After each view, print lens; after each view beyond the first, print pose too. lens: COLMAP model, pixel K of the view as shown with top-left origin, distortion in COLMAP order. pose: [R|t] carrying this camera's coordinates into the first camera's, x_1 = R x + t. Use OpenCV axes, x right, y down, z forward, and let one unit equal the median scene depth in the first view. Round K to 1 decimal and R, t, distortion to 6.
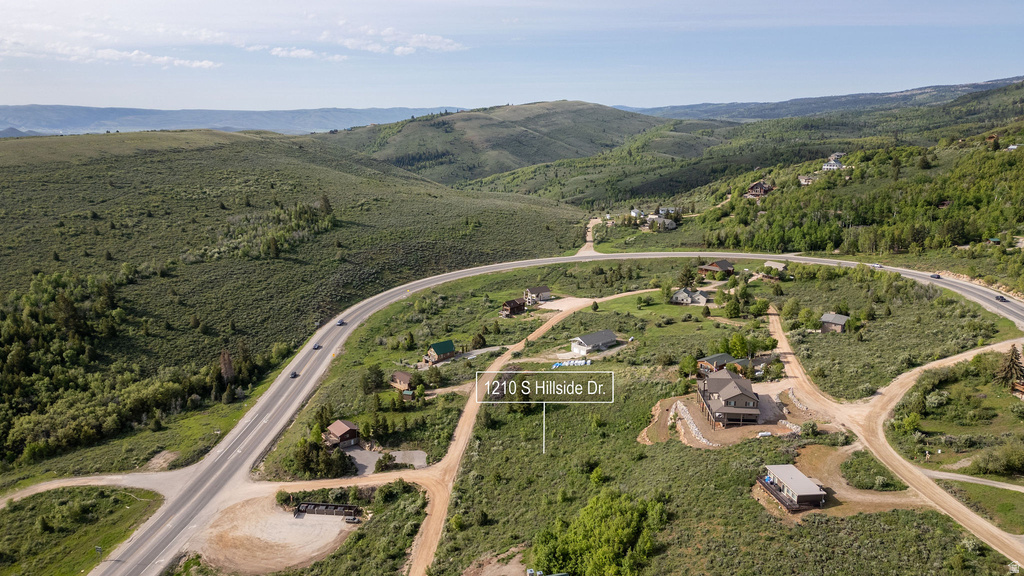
lens RADIAL K [[711.3, 0, 512.0], [0, 711.3, 288.0], [0, 0, 1]] dist [0.085510, -0.082043]
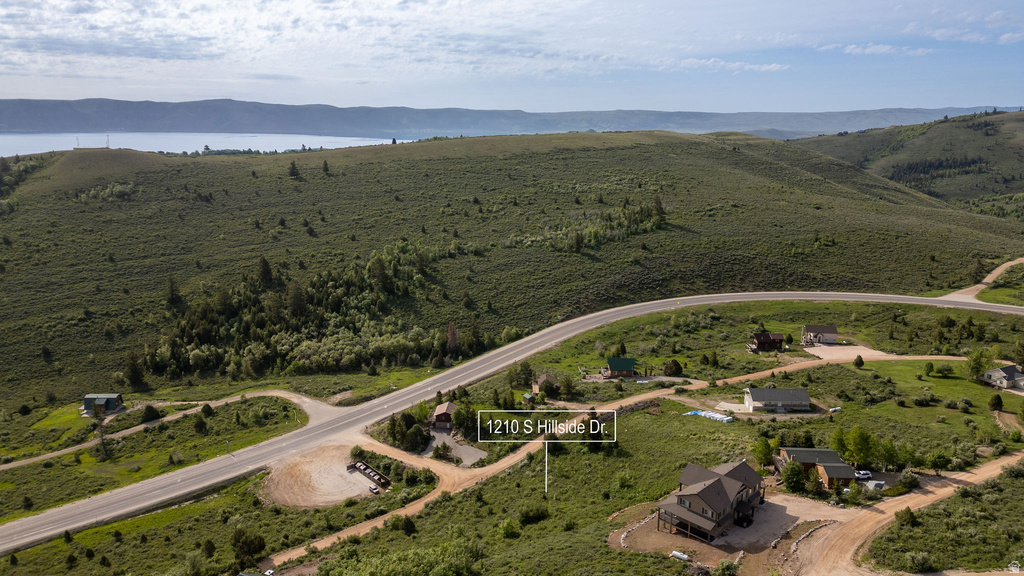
lens RADIAL K [[711.3, 0, 512.0], [0, 711.3, 288.0], [0, 0, 1]] dist [0.085510, -0.082043]
pose [[0.756969, 0.155118, -0.634773, 0.311840], [-0.156647, 0.986167, 0.054186, -0.036082], [0.634397, 0.058418, 0.770797, 0.155101]]
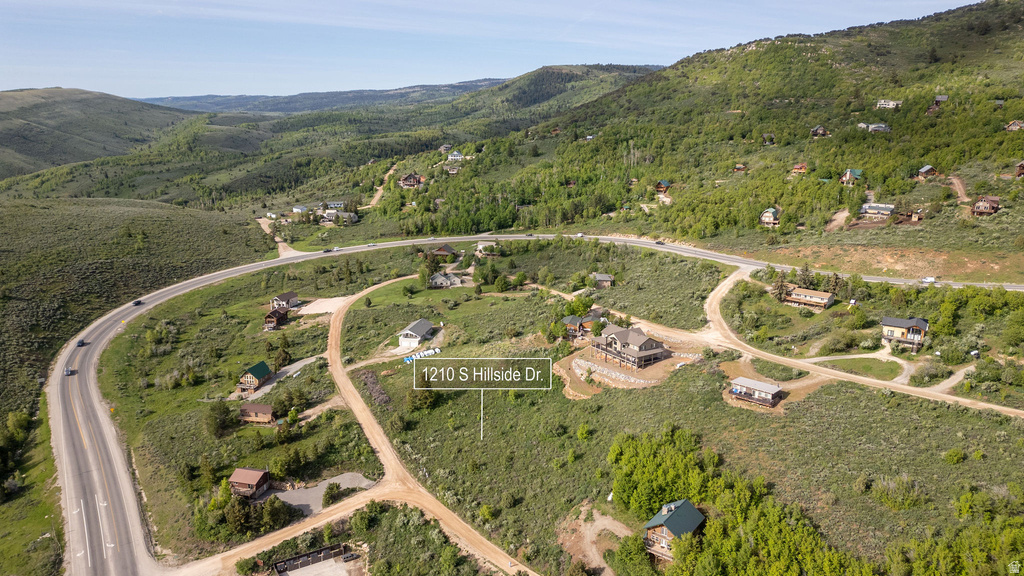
lens RADIAL K [[711.3, 0, 512.0], [0, 711.3, 288.0], [0, 0, 1]] dist [0.085510, -0.082043]
pose [[0.803045, -0.142367, 0.578662, -0.292950], [0.137200, 0.989127, 0.052951, -0.019037], [-0.579909, 0.036870, 0.813847, 0.068340]]
